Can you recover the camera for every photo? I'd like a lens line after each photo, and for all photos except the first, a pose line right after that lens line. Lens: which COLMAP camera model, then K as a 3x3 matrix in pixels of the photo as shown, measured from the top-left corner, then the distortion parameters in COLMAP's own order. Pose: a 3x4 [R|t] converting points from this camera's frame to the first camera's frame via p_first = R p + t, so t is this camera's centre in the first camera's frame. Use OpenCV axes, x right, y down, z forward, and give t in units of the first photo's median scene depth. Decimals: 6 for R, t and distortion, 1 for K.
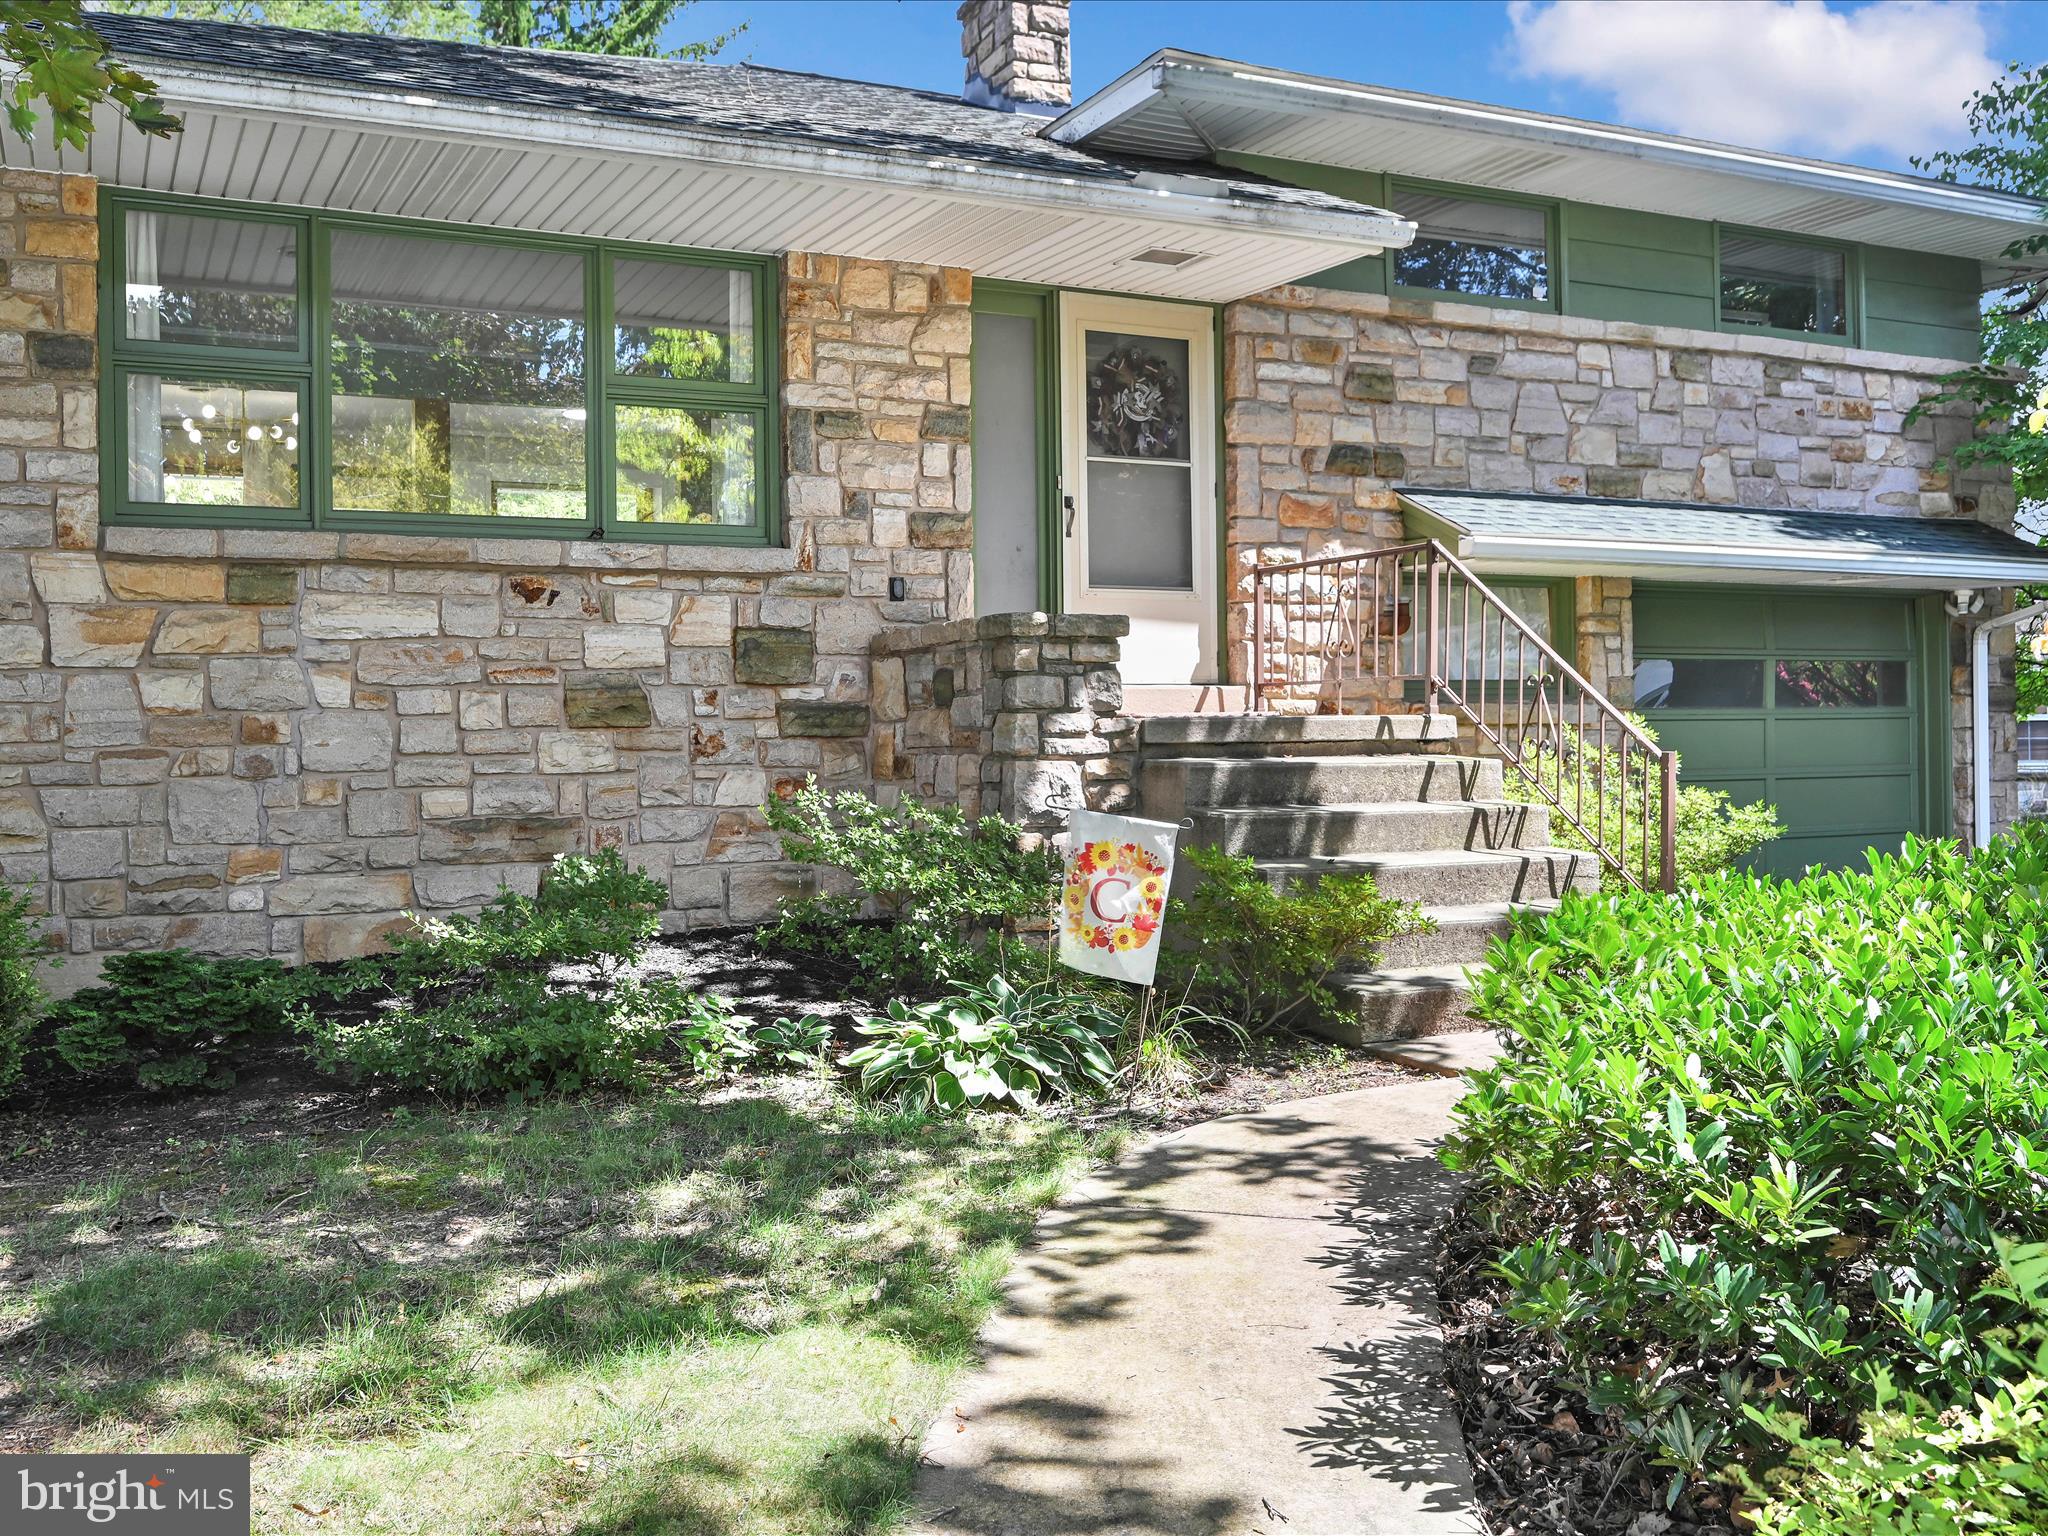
lens RADIAL K [[1940.9, 0, 1025.1], [0, 1940.9, 759.5], [0, 0, 1]] dist [0.006751, 0.000000]
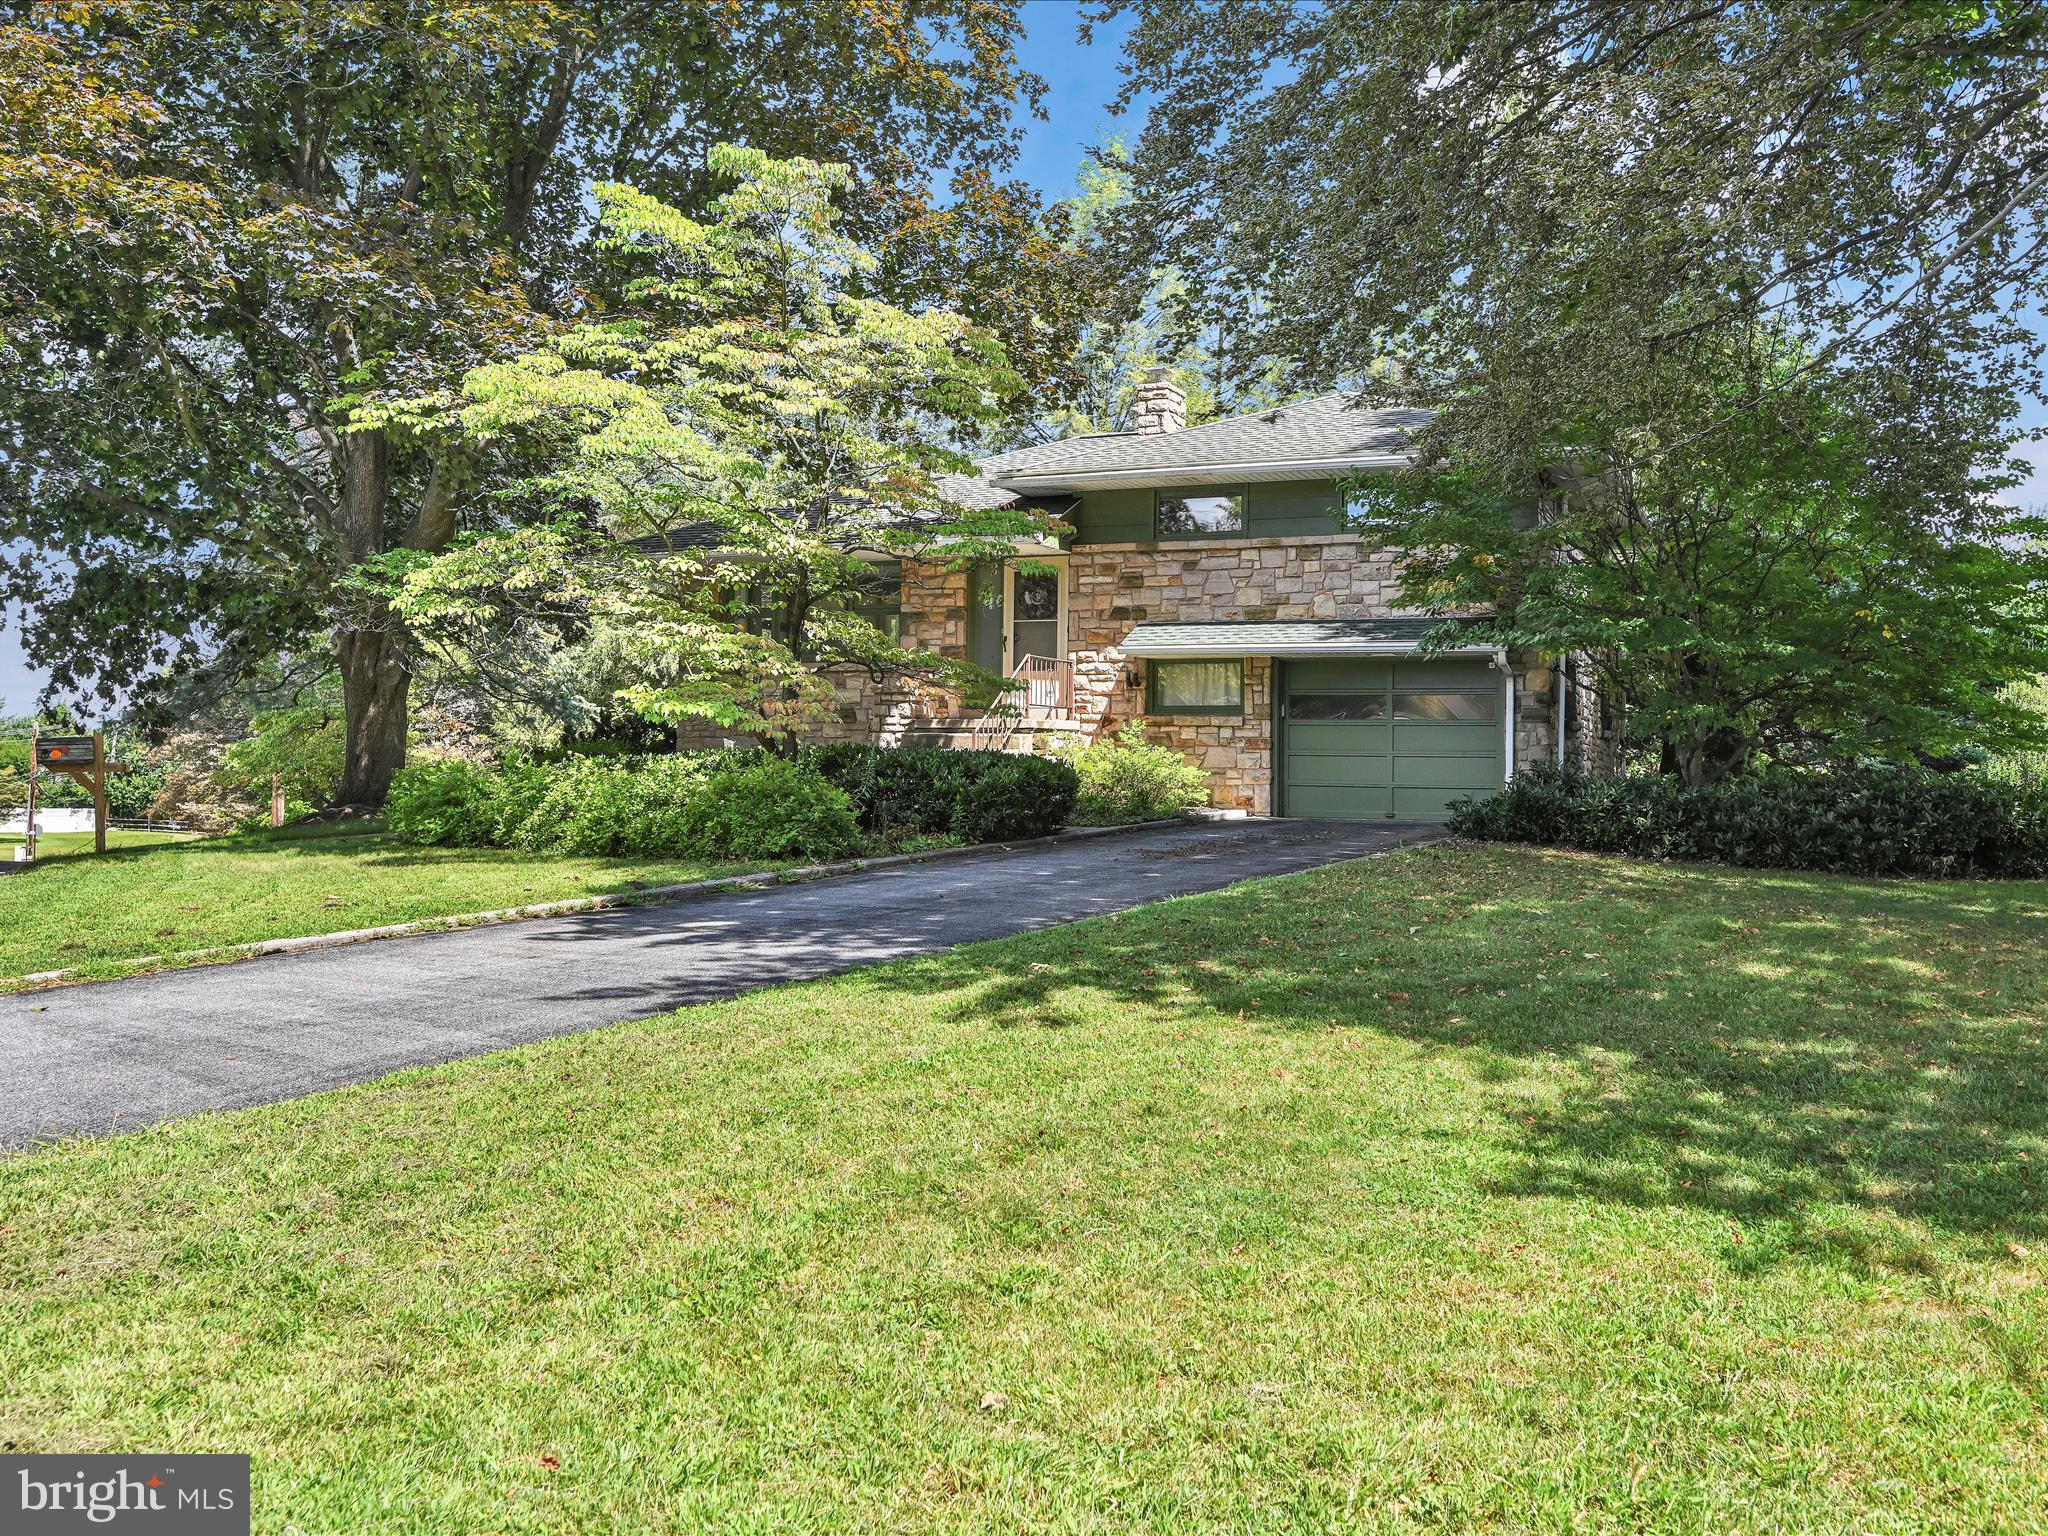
lens RADIAL K [[1940.9, 0, 1023.5], [0, 1940.9, 765.9], [0, 0, 1]] dist [0.006751, 0.000000]
pose [[0.638295, 0.017255, -0.769598, 1.918628], [-0.028465, 0.999594, -0.001197, 0.038309], [0.769265, 0.022671, 0.638527, -0.601828]]
